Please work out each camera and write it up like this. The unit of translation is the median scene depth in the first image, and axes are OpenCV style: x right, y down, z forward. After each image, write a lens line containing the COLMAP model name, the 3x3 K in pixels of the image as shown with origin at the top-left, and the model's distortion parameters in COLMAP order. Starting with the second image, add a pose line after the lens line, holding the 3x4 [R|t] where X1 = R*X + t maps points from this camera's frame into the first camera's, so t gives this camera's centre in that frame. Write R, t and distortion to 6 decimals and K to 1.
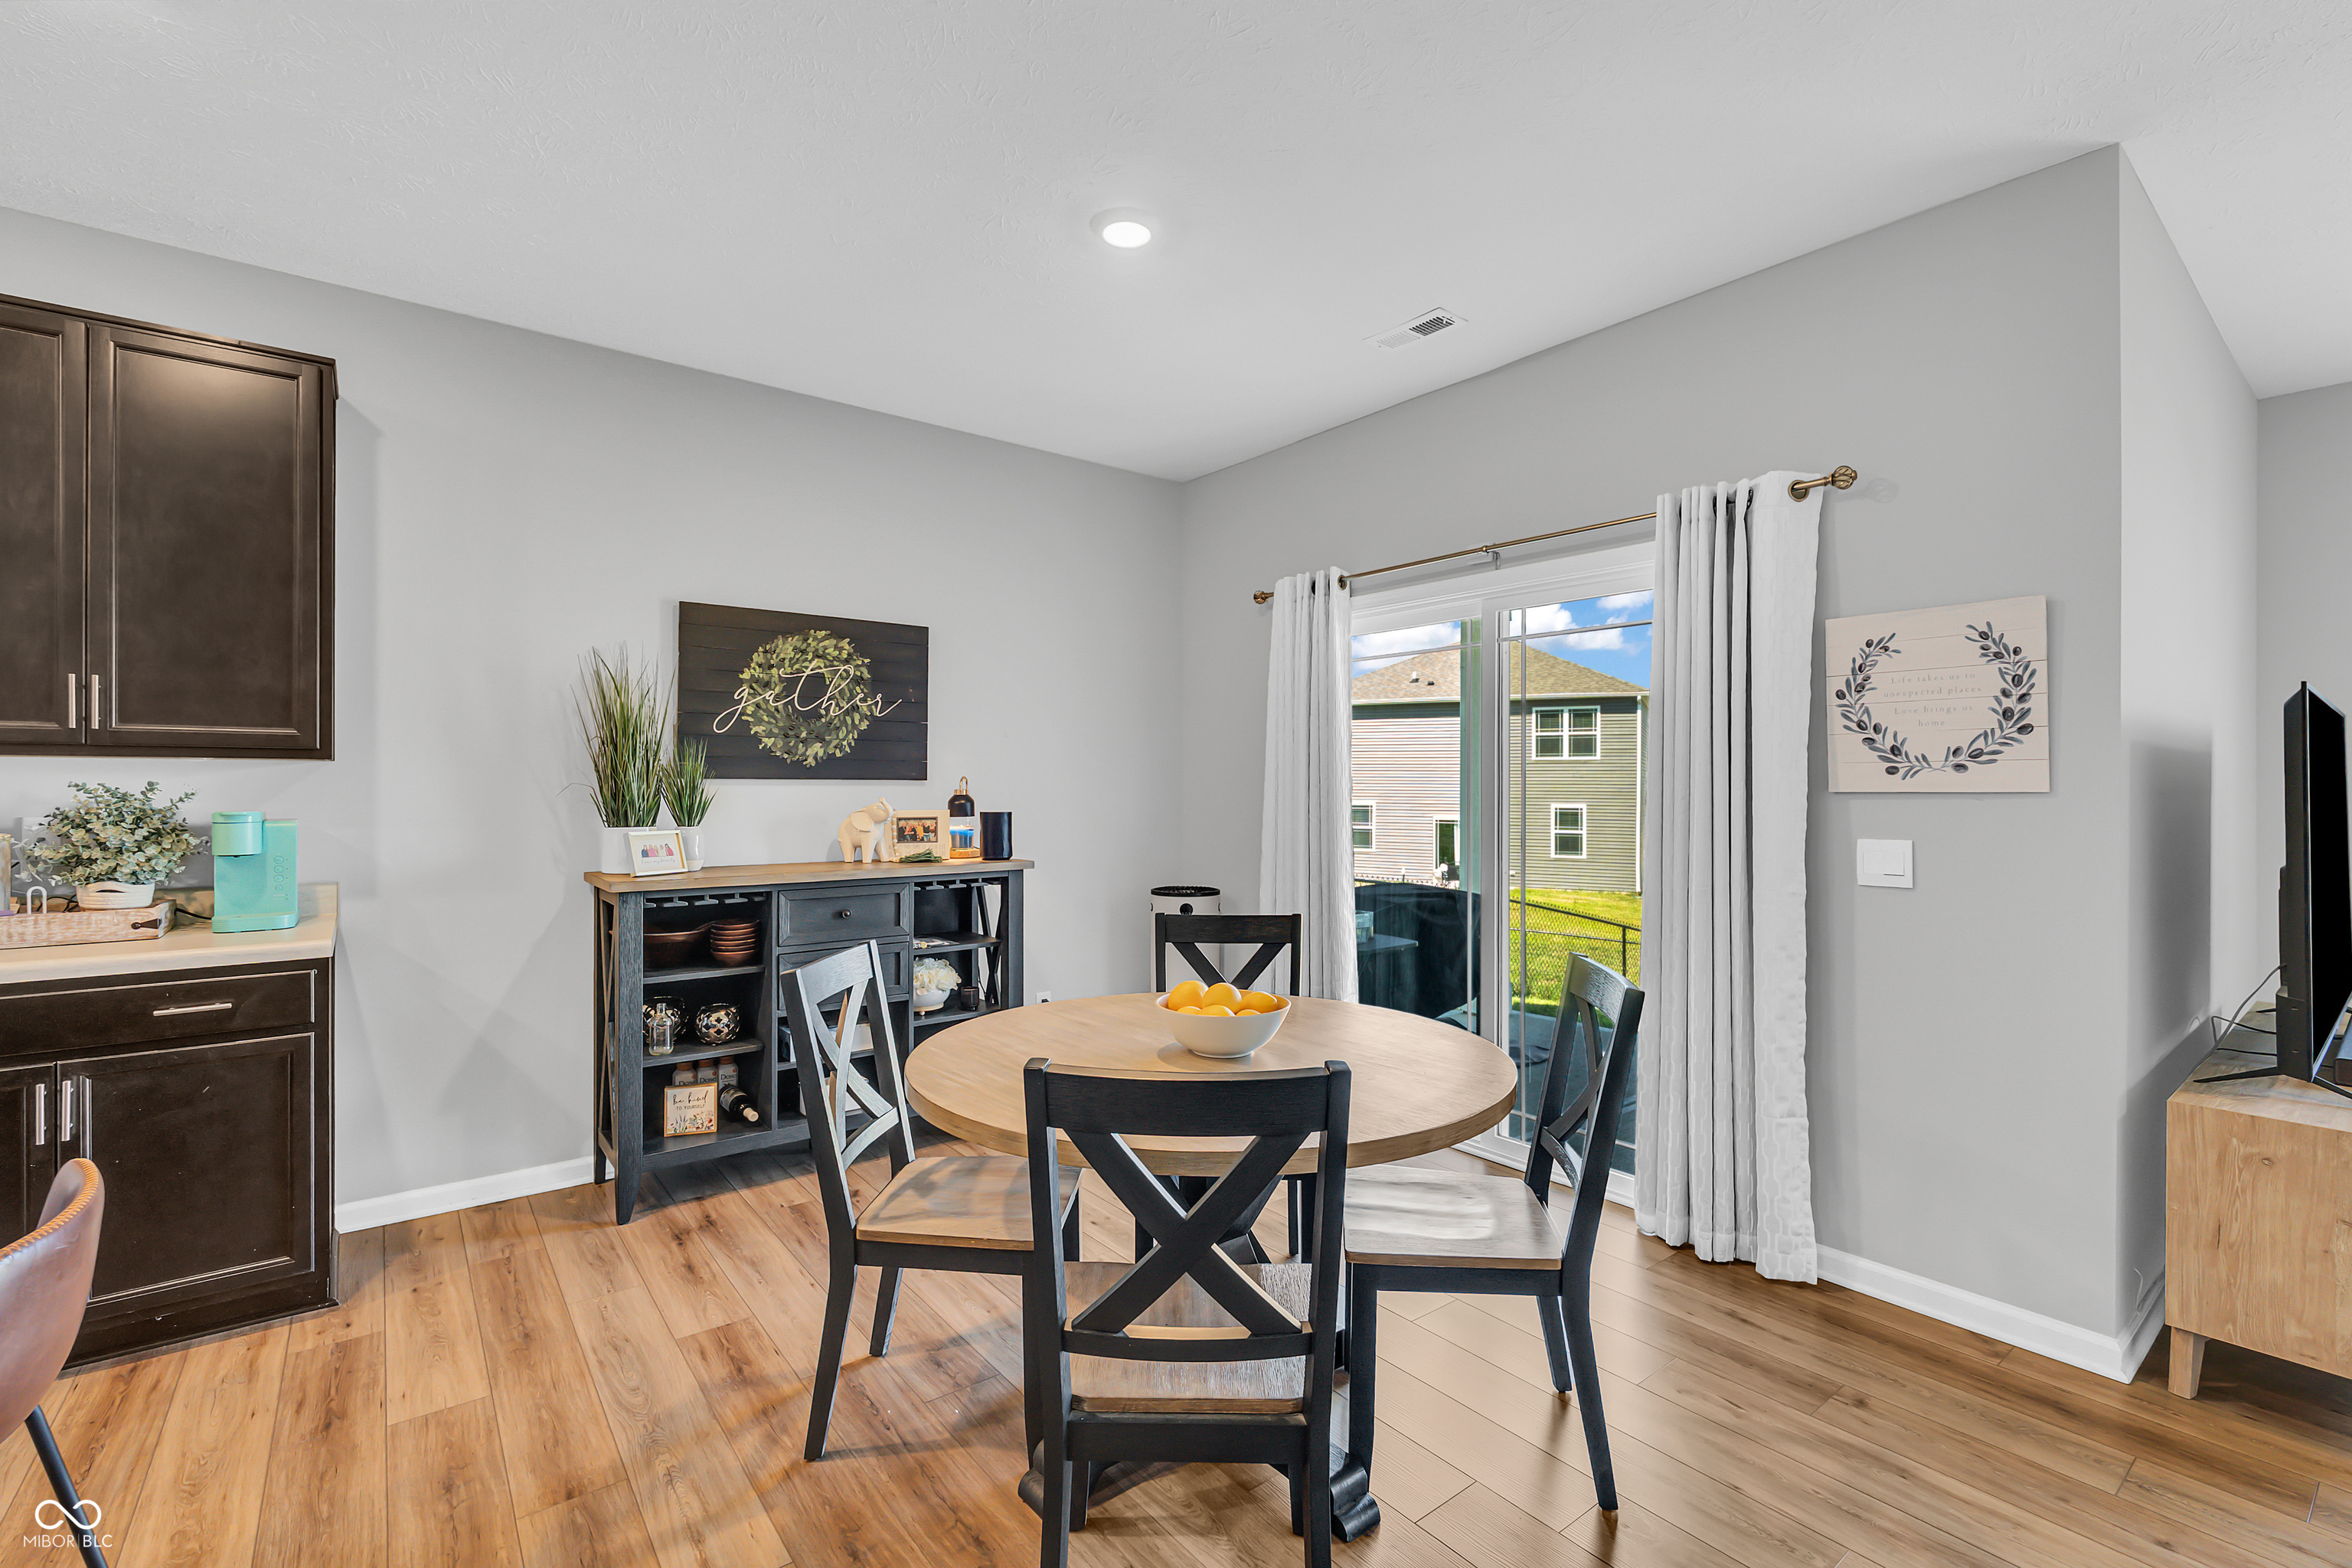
lens RADIAL K [[1029.8, 0, 1180.5], [0, 1029.8, 784.5], [0, 0, 1]] dist [-0.003108, -0.000384]
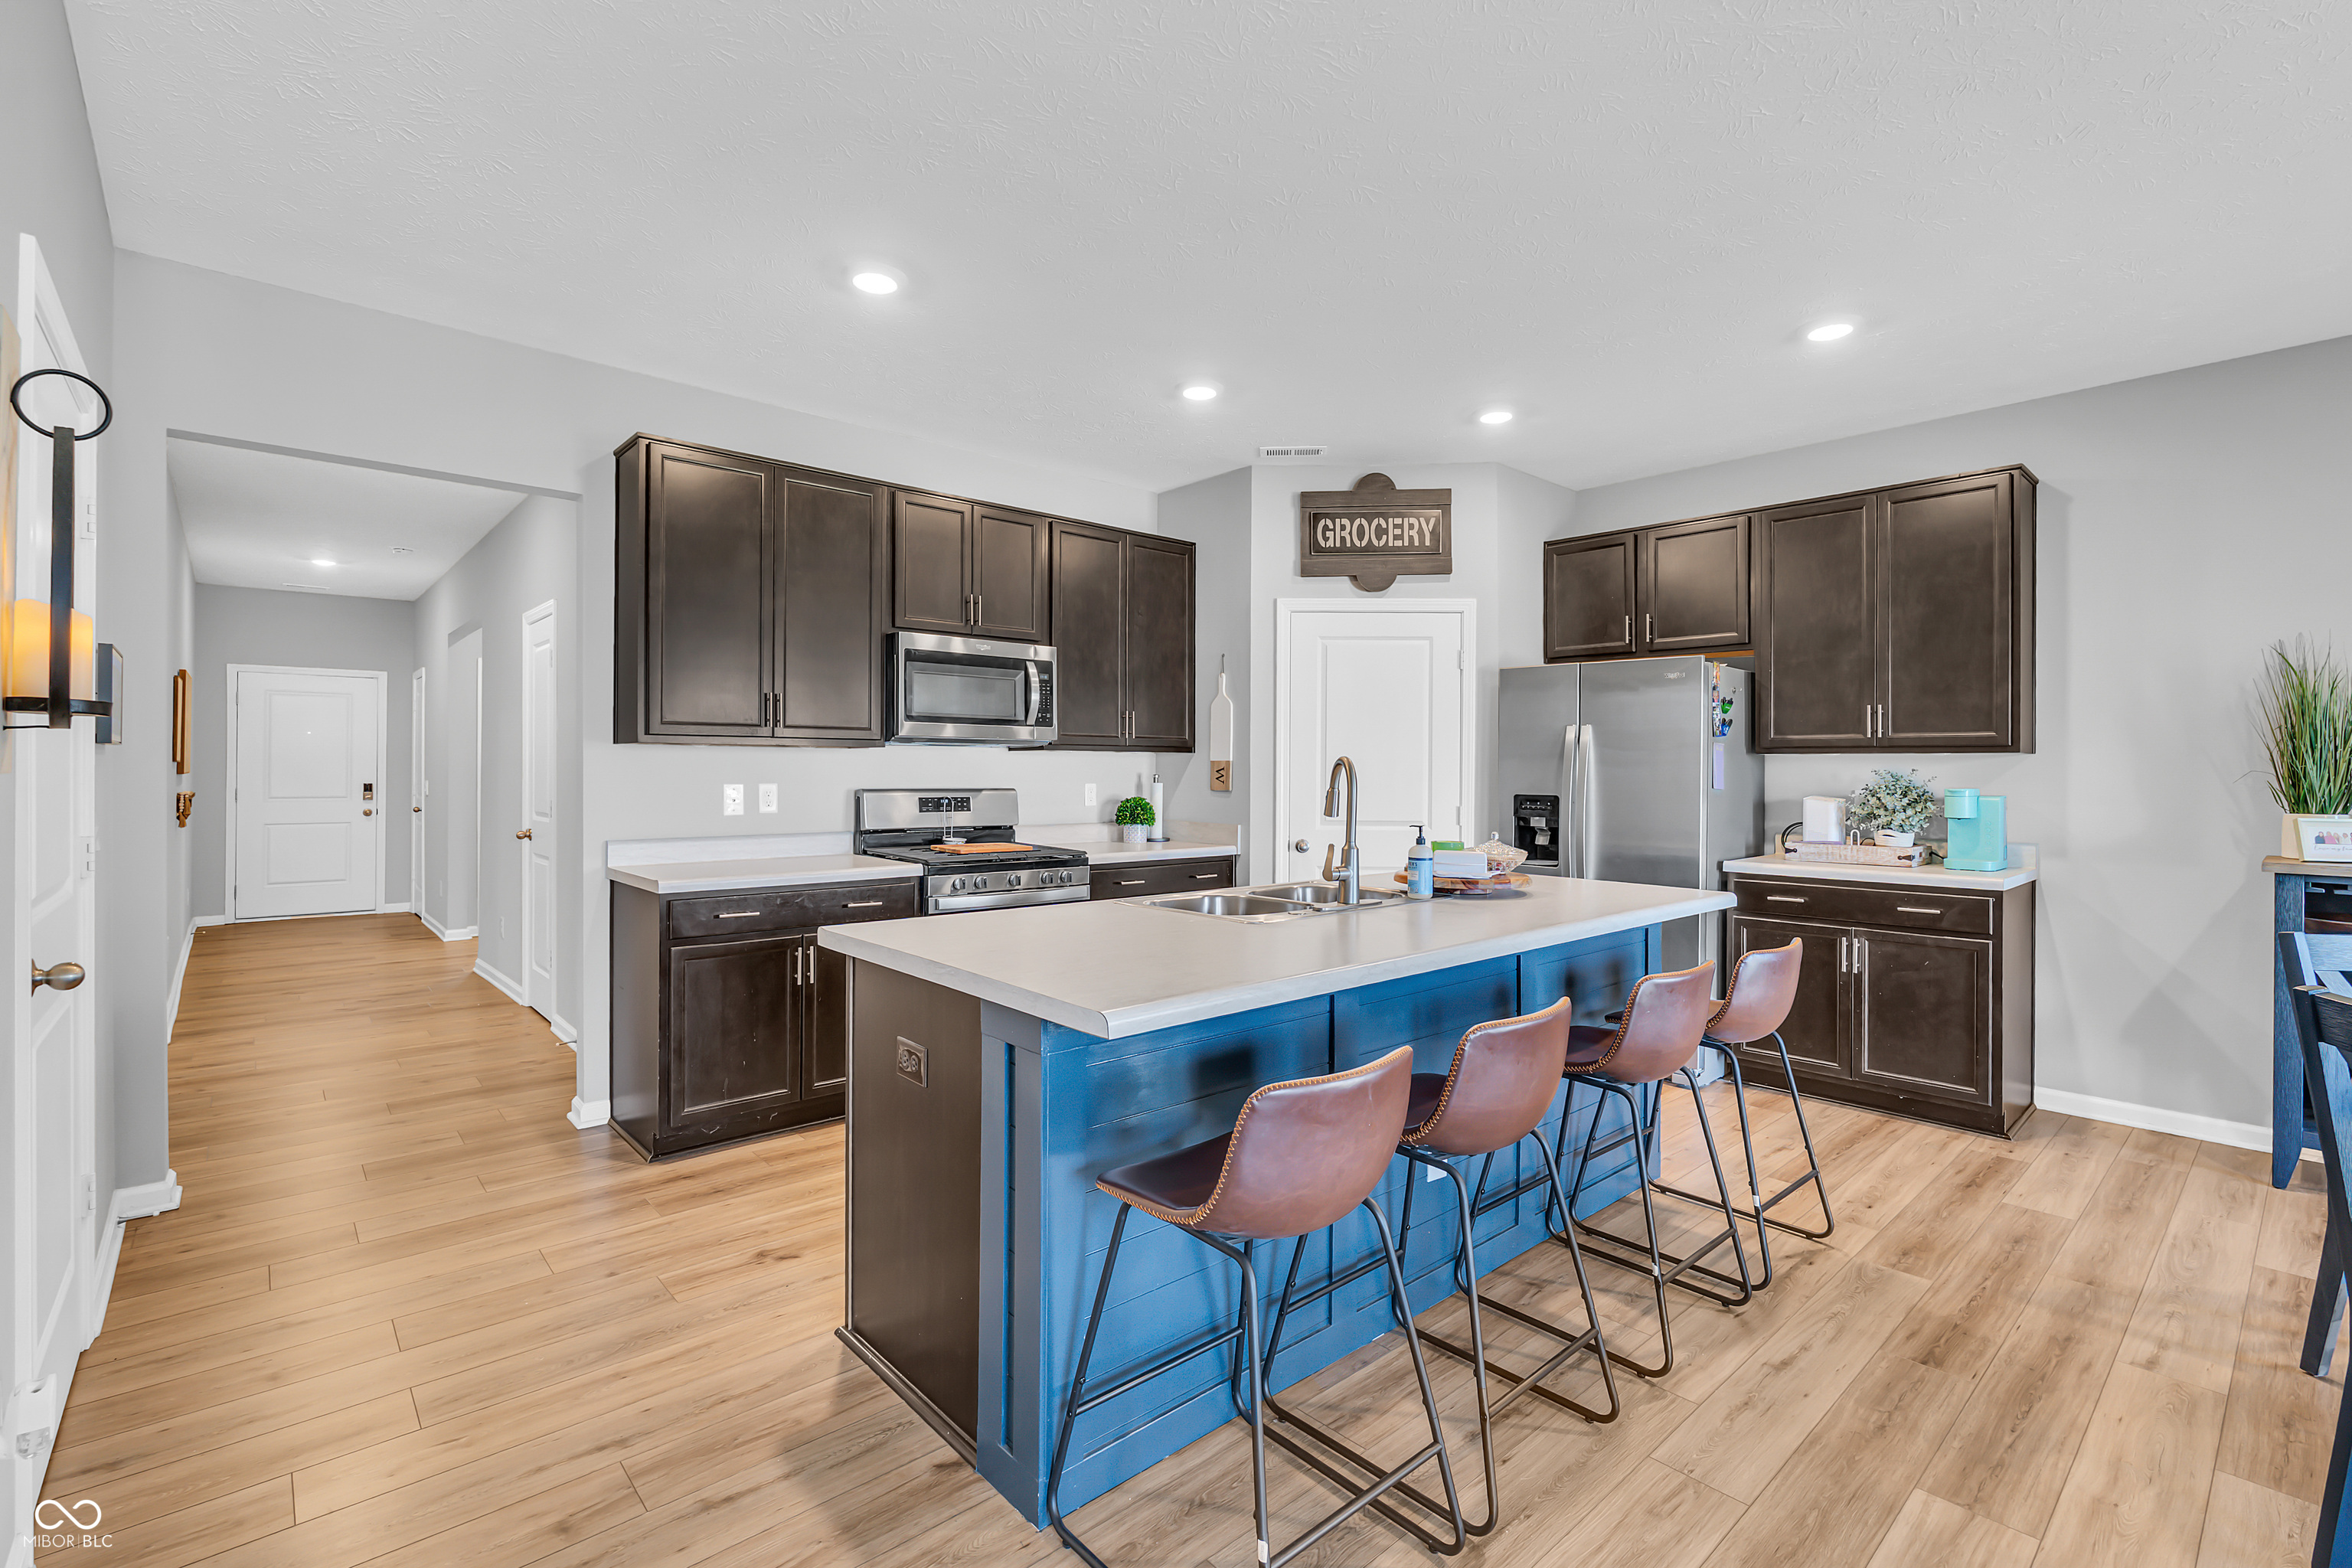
lens RADIAL K [[1051.5, 0, 1190.6], [0, 1051.5, 764.2], [0, 0, 1]] dist [-0.004090, 0.000085]
pose [[0.073939, -0.006822, -0.997239, 0.513875], [-0.005785, 0.999957, -0.007269, 0.007974], [0.997246, 0.006306, 0.073896, -0.223092]]
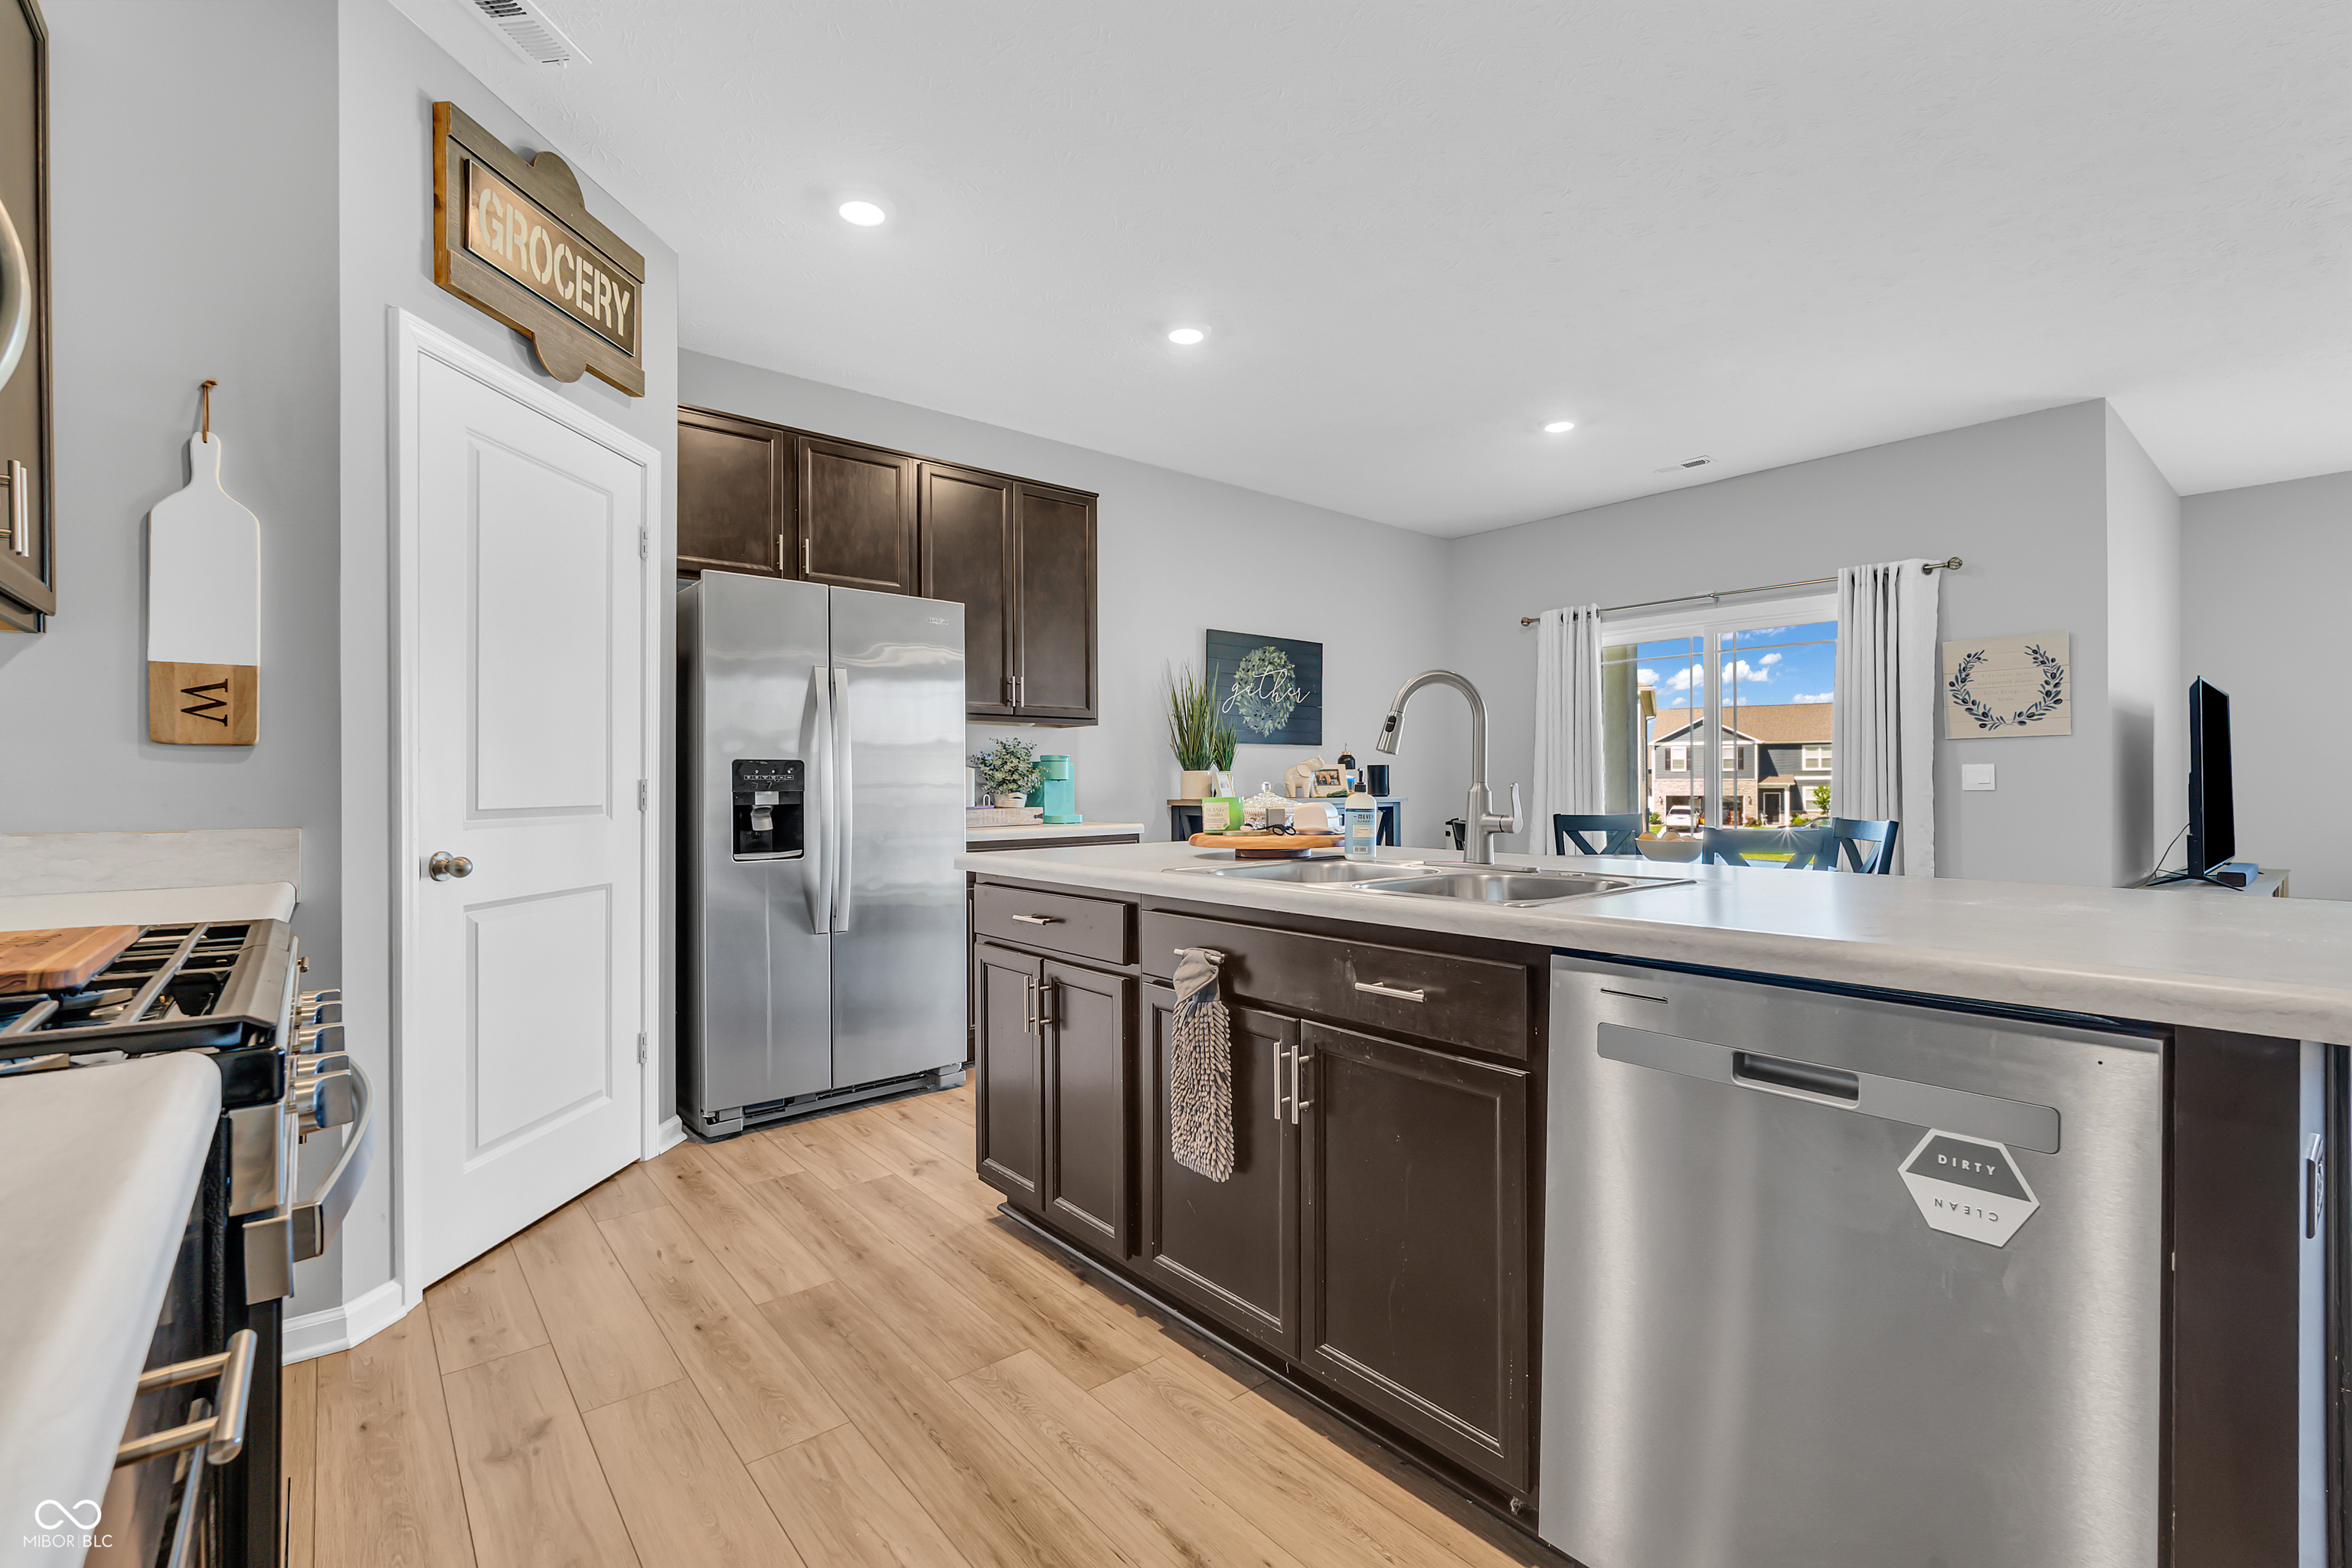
lens RADIAL K [[1029.8, 0, 1180.5], [0, 1029.8, 784.5], [0, 0, 1]] dist [-0.003108, -0.000384]
pose [[0.999513, -0.007795, 0.030214, -0.765655], [0.007746, 0.999968, 0.001733, 0.074605], [-0.030227, -0.001498, 0.999542, -0.757063]]
